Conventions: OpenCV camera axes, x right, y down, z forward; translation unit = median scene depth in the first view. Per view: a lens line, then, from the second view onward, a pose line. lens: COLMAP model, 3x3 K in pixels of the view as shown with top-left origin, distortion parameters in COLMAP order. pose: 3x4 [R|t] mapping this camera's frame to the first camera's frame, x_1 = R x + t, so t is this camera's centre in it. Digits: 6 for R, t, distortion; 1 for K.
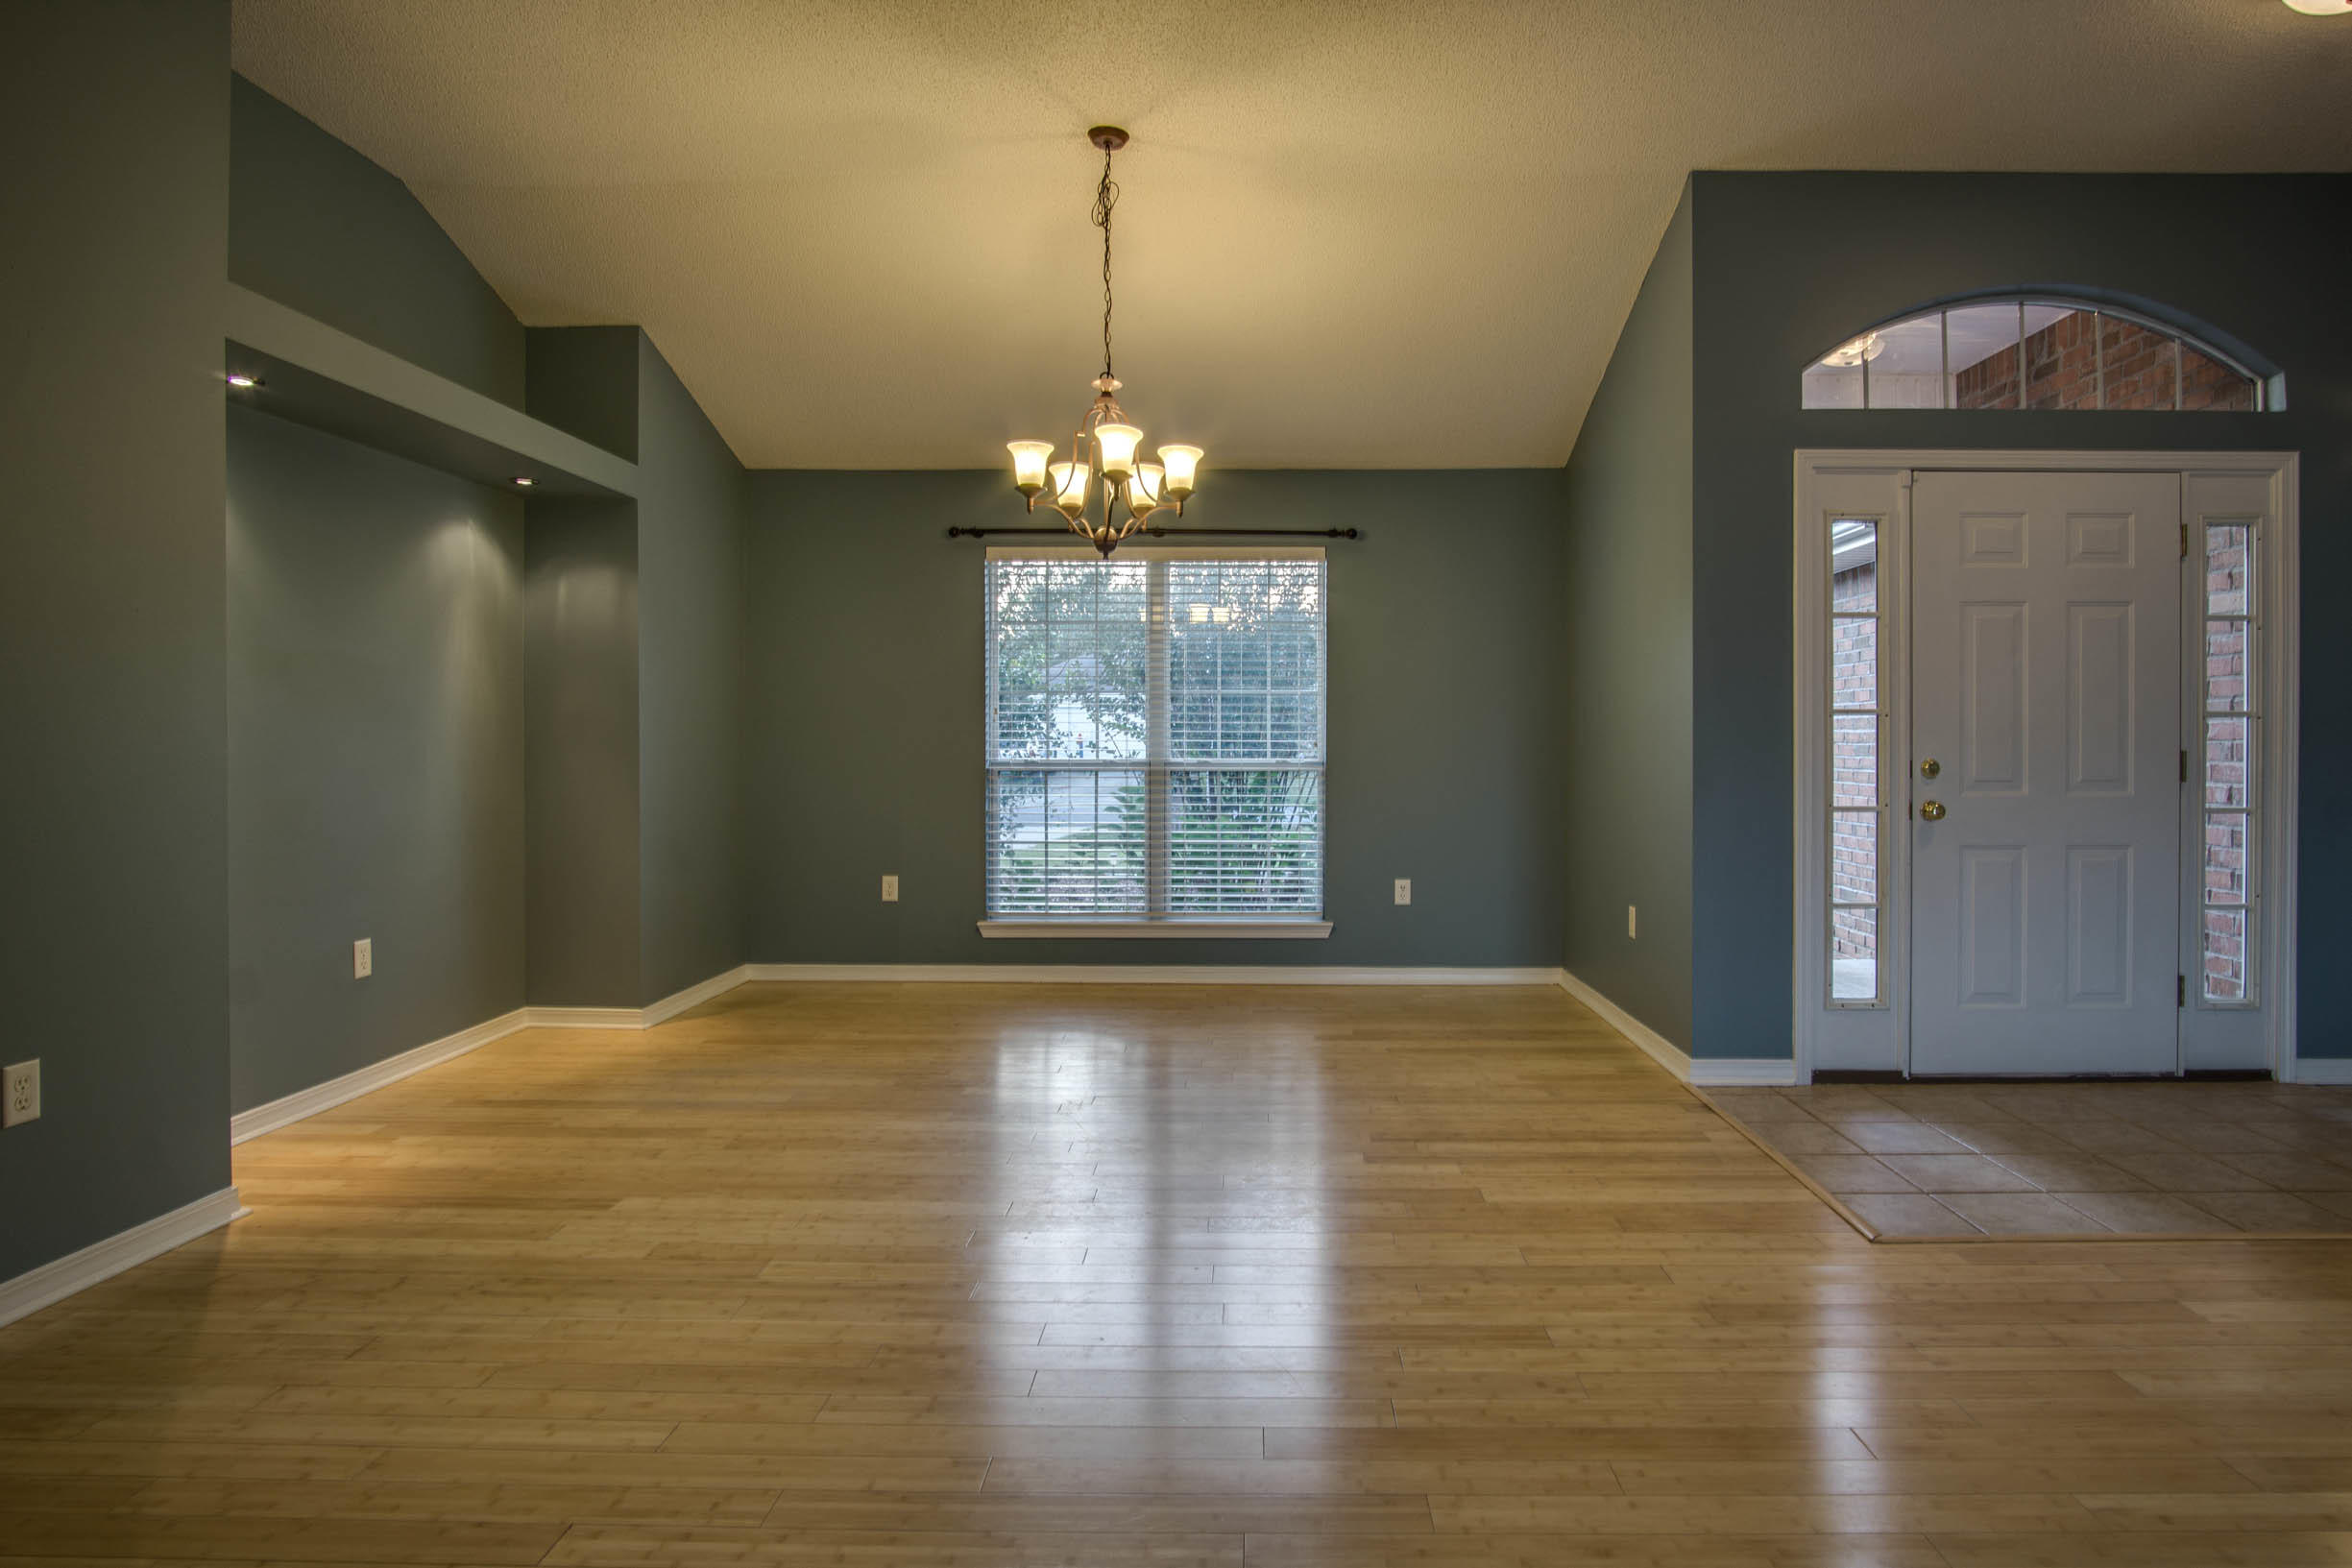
lens RADIAL K [[1303.0, 0, 1183.7], [0, 1303.0, 777.8], [0, 0, 1]] dist [-0.032892, 0.008394]
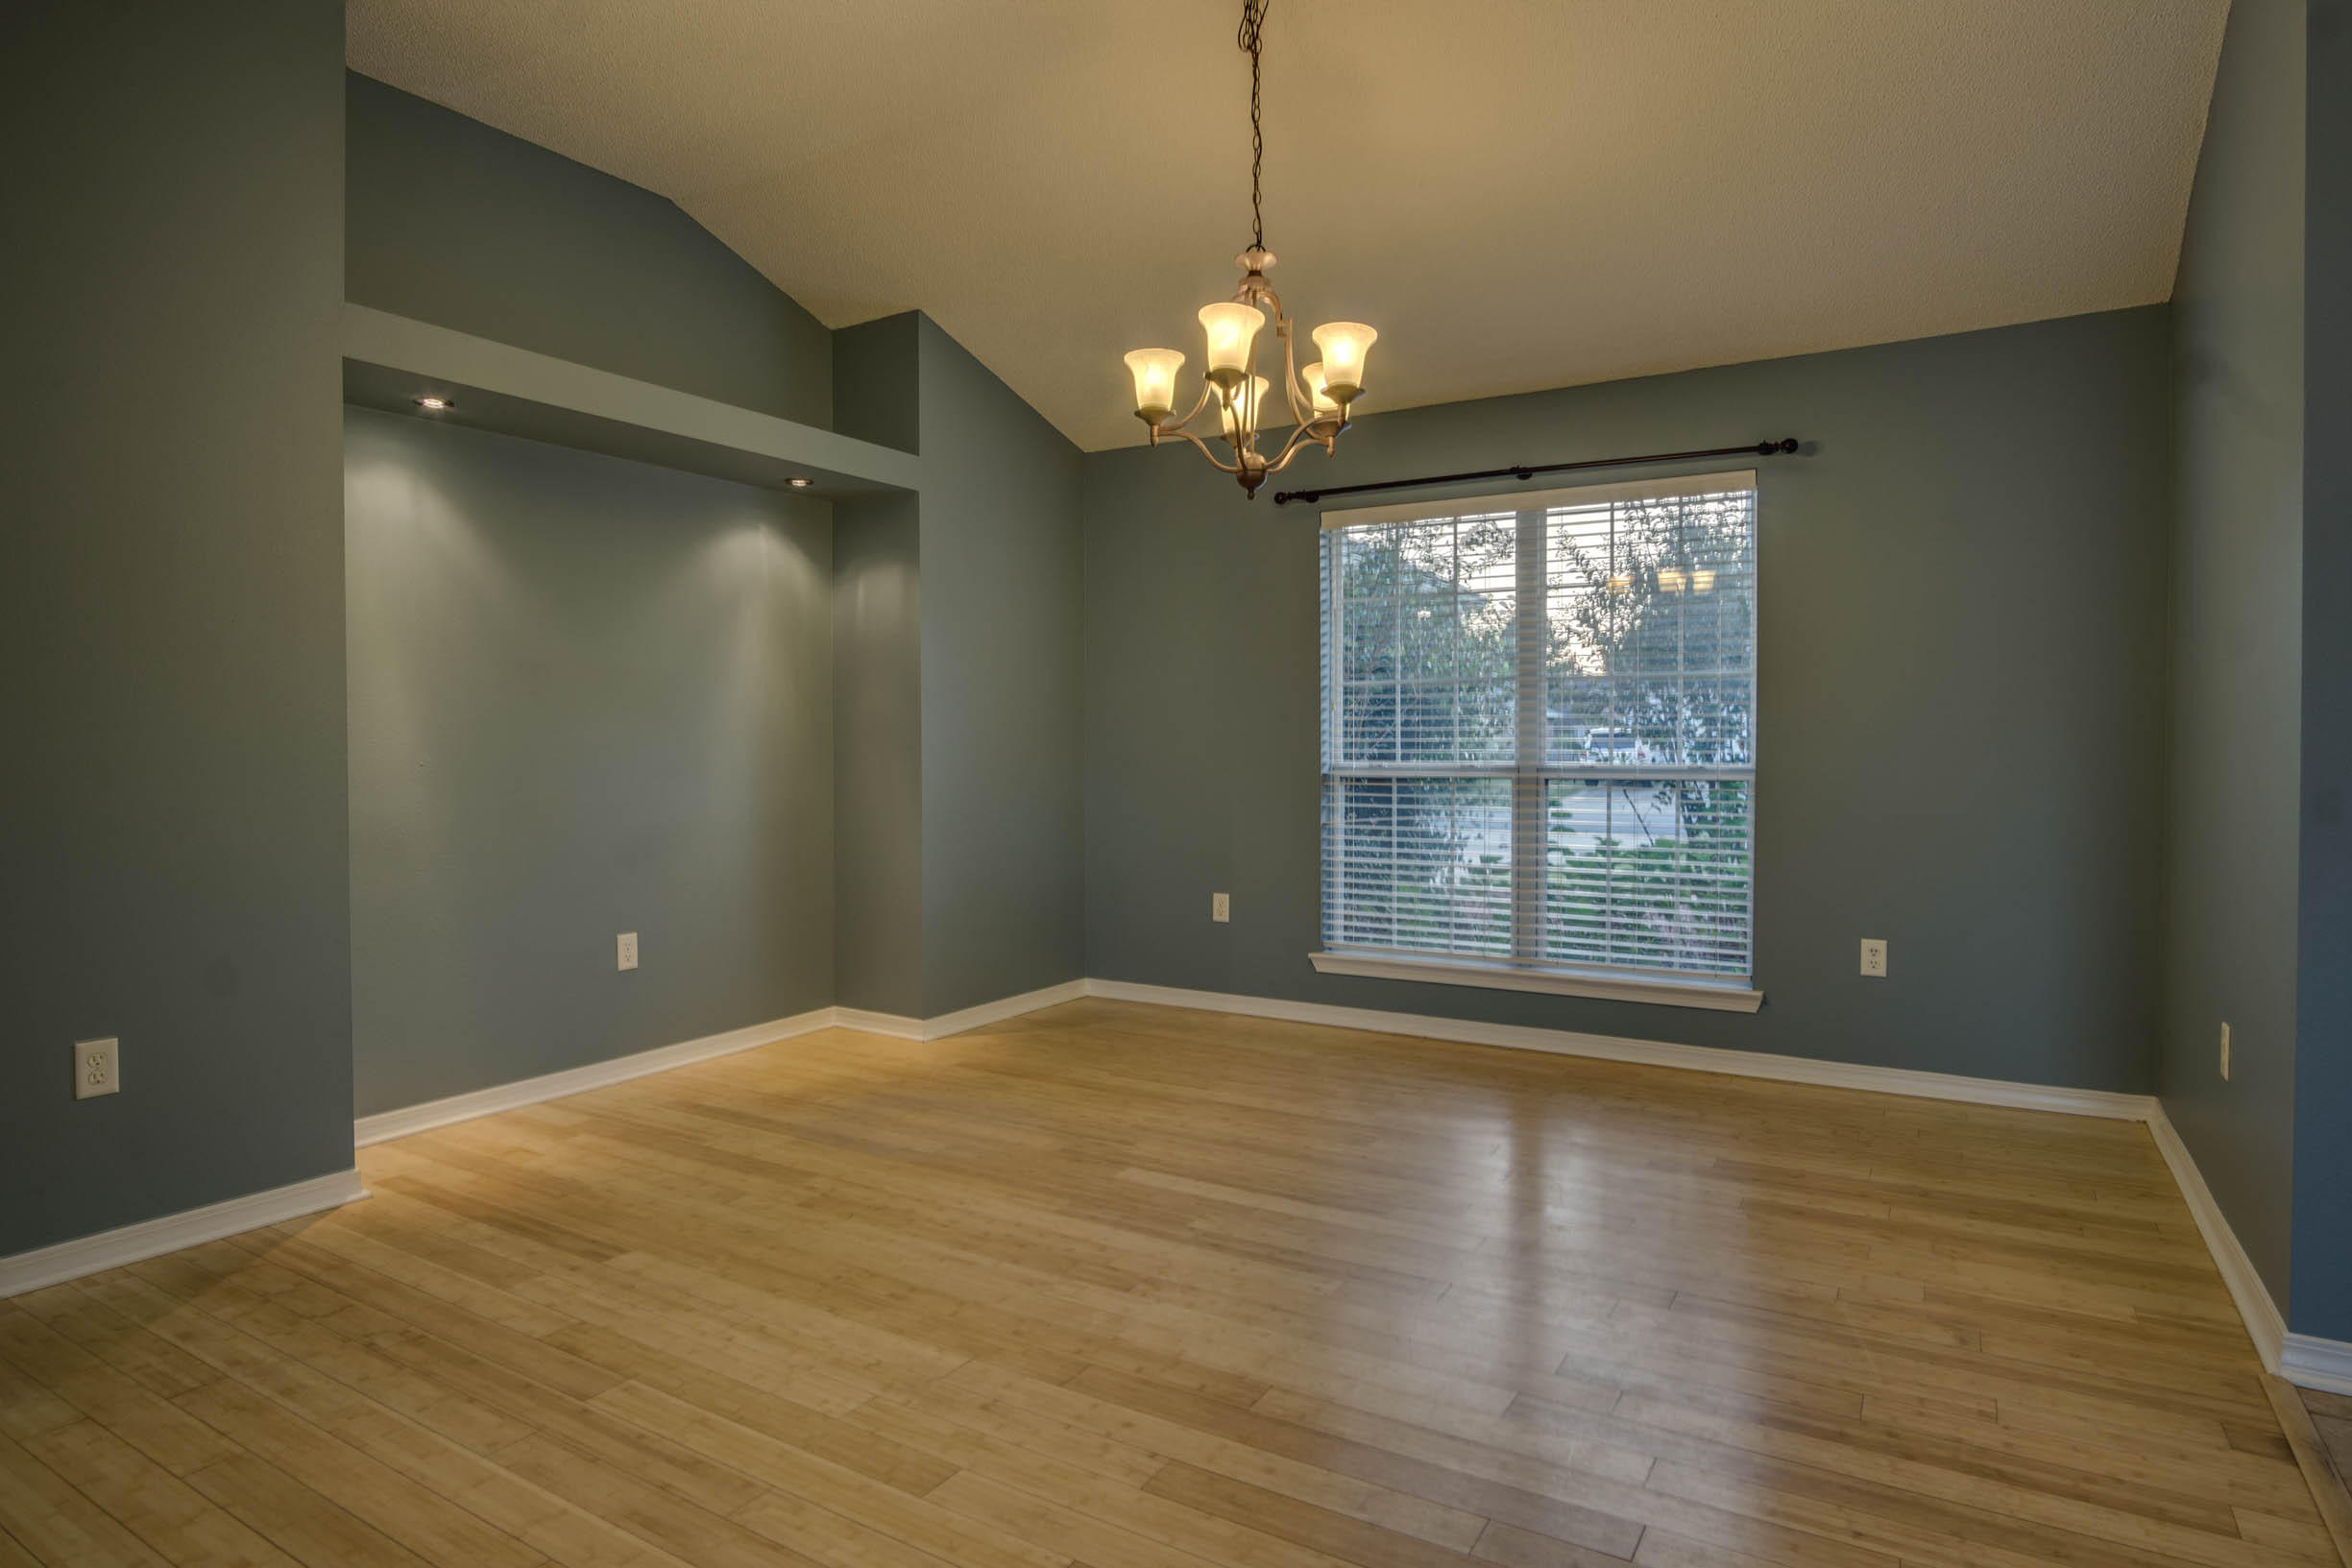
lens RADIAL K [[1253.4, 0, 1194.7], [0, 1253.4, 778.4], [0, 0, 1]] dist [-0.035708, 0.010957]
pose [[0.865674, 0.009669, -0.500515, 0.238346], [-0.010263, 0.999946, 0.001568, -0.005766], [0.500503, 0.003779, 0.865727, 0.320840]]
